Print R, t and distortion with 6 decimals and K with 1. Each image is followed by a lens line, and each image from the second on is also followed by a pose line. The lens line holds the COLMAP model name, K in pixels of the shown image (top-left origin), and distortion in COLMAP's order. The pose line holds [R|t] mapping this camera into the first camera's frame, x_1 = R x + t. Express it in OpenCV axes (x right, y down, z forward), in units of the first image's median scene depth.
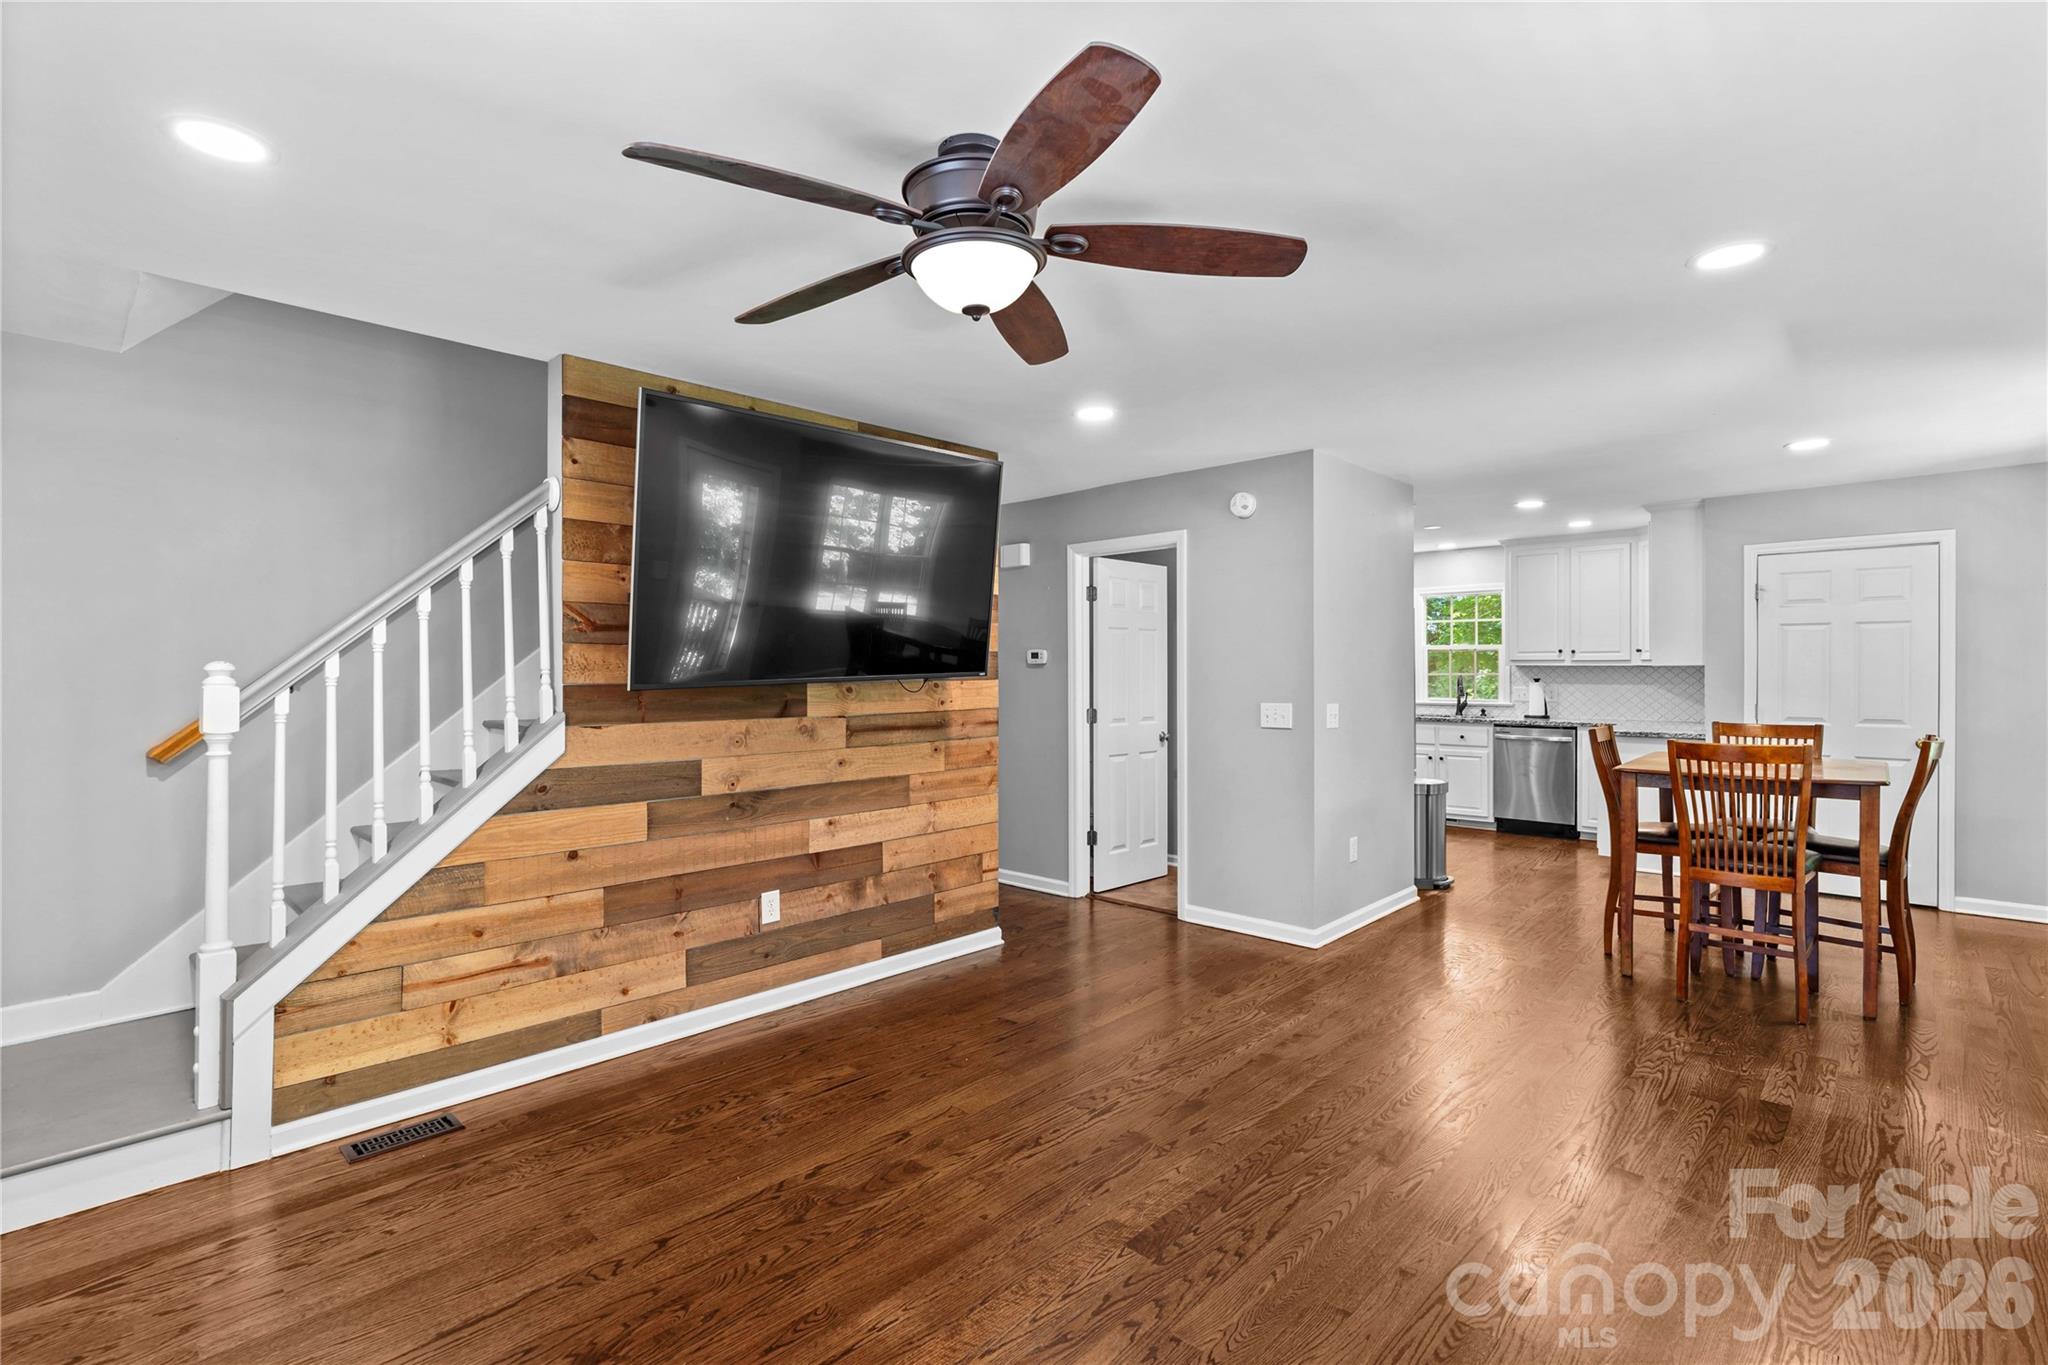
lens RADIAL K [[1005.9, 0, 1024.0], [0, 1005.9, 682.5], [0, 0, 1]] dist [-0.000691, -0.000102]
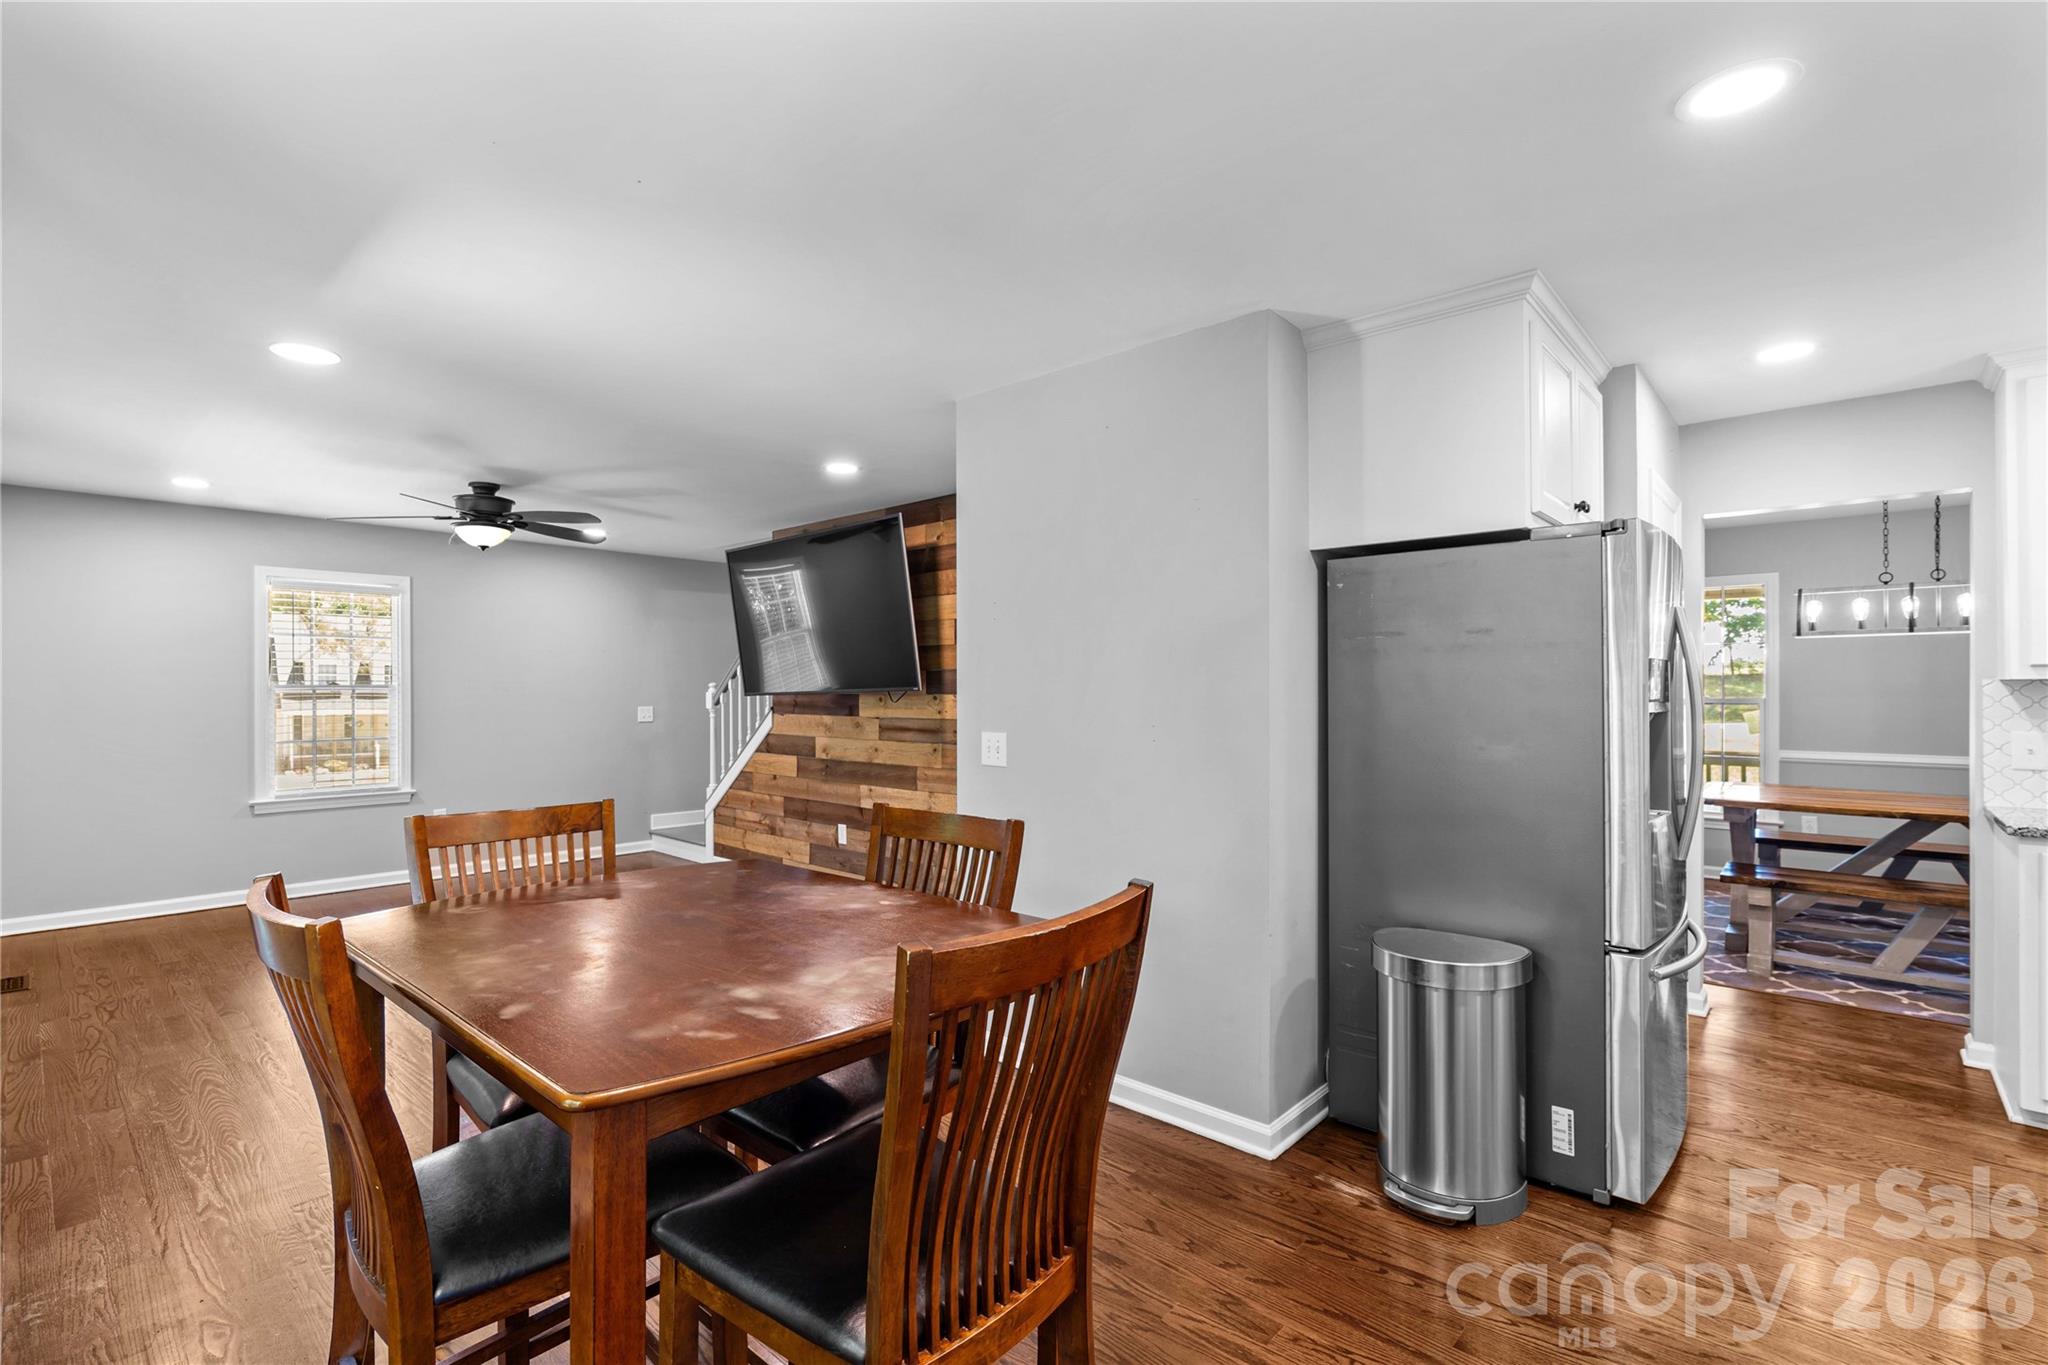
lens RADIAL K [[921.1, 0, 970.2], [0, 921.1, 677.1], [0, 0, 1]] dist [-0.017214, 0.000592]
pose [[-0.025480, -0.009451, -0.999631, 1.243137], [-0.010570, 0.999902, -0.009184, -0.015883], [0.999619, 0.010332, -0.025577, 1.272103]]
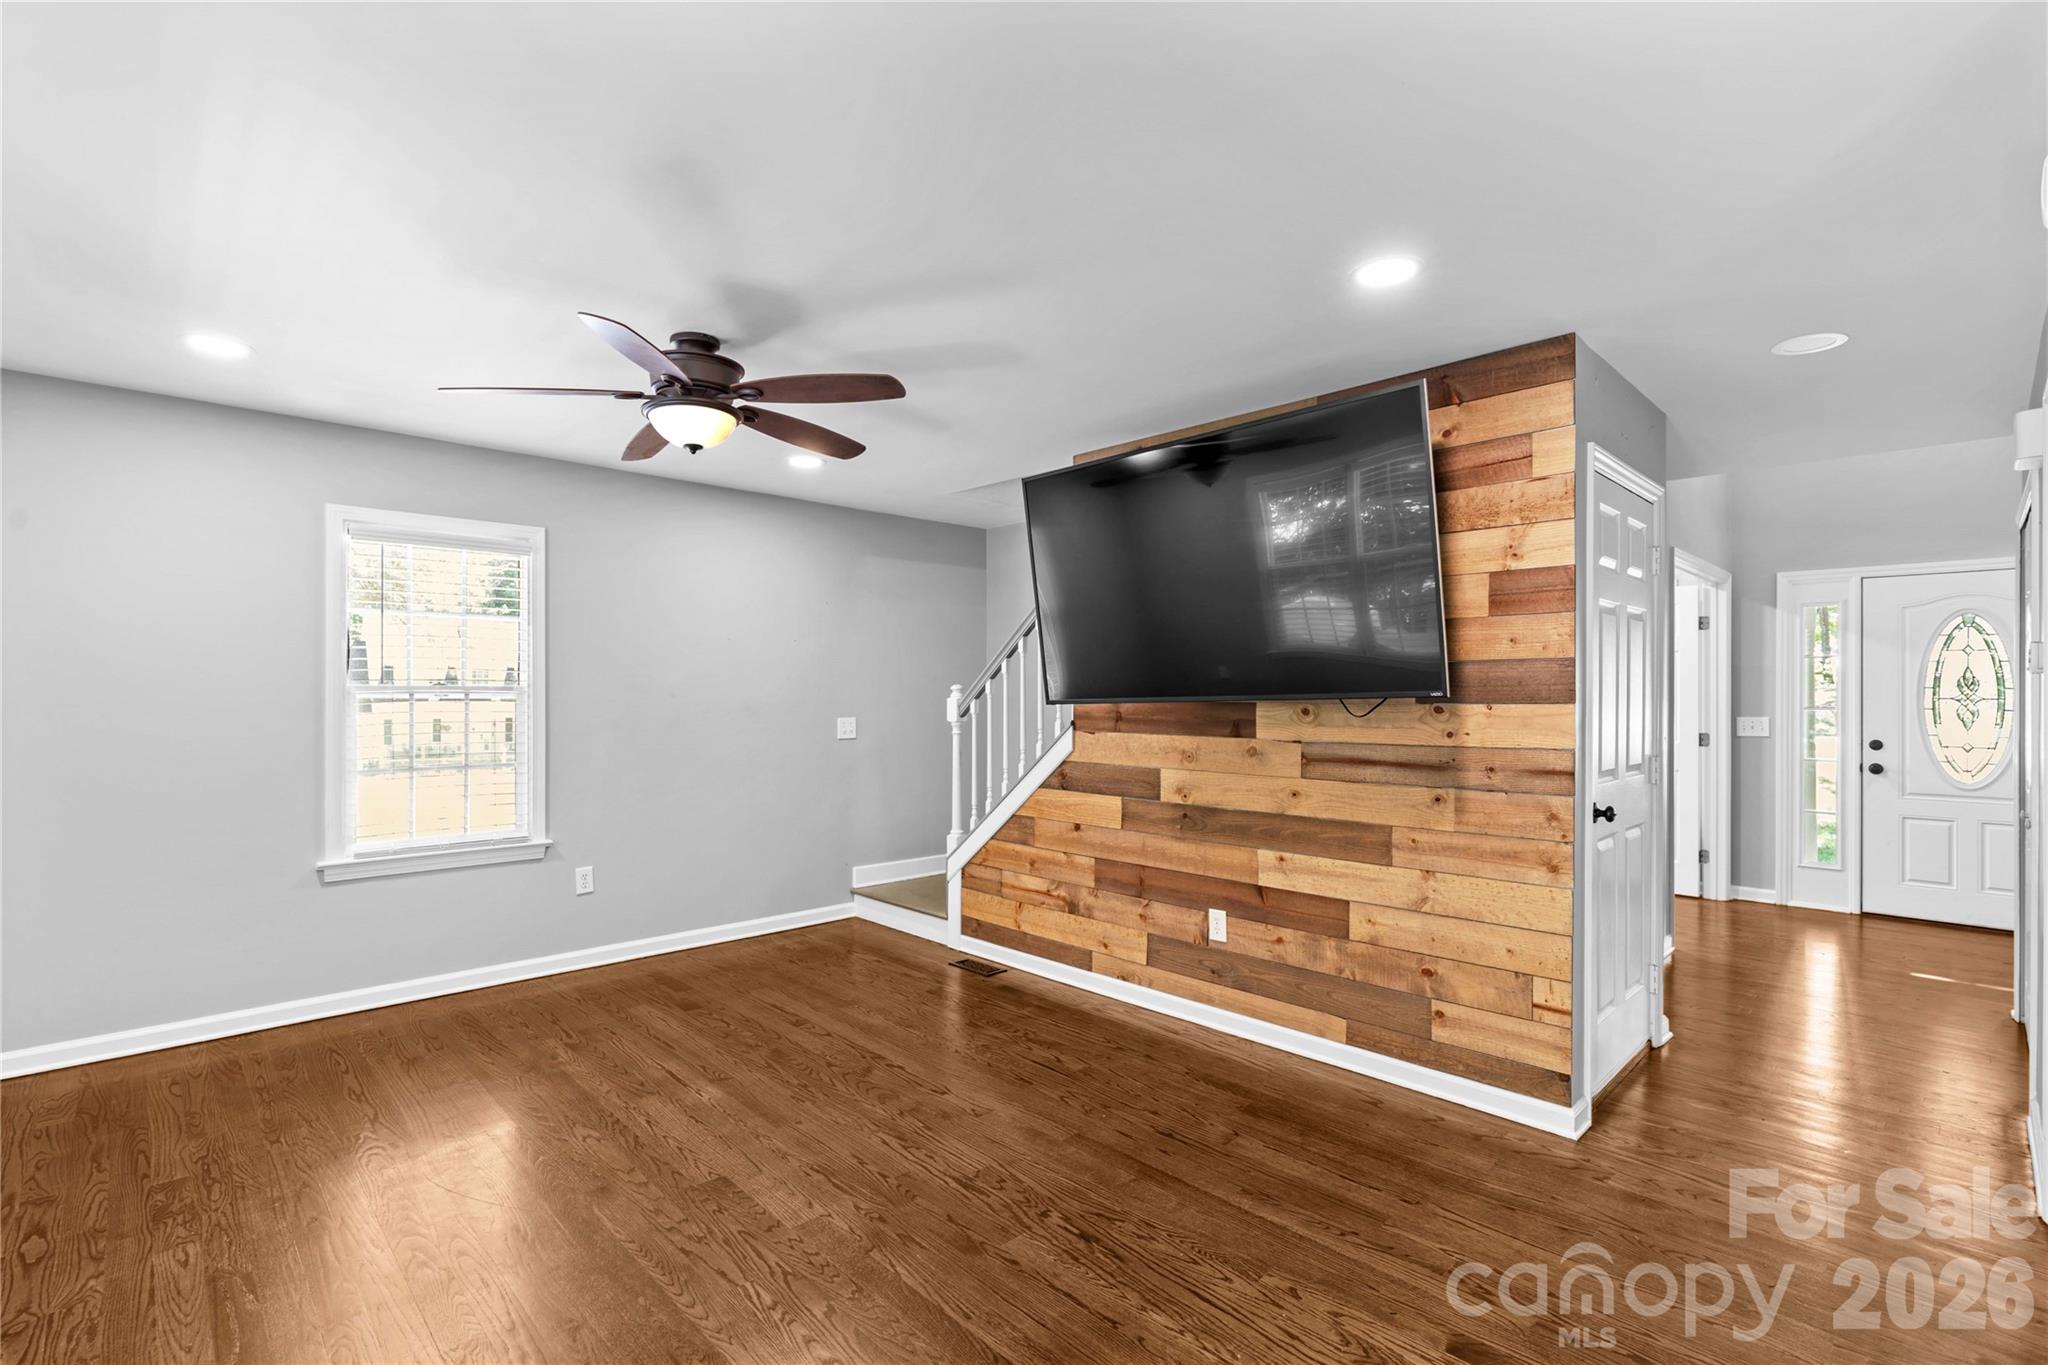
lens RADIAL K [[958.1, 0, 980.8], [0, 958.1, 685.6], [0, 0, 1]] dist [-0.018061, 0.000142]
pose [[-0.103154, -0.006607, -0.994643, 0.741838], [-0.013655, 0.999893, -0.005226, -0.007868], [0.994572, 0.013043, -0.103233, 0.883838]]
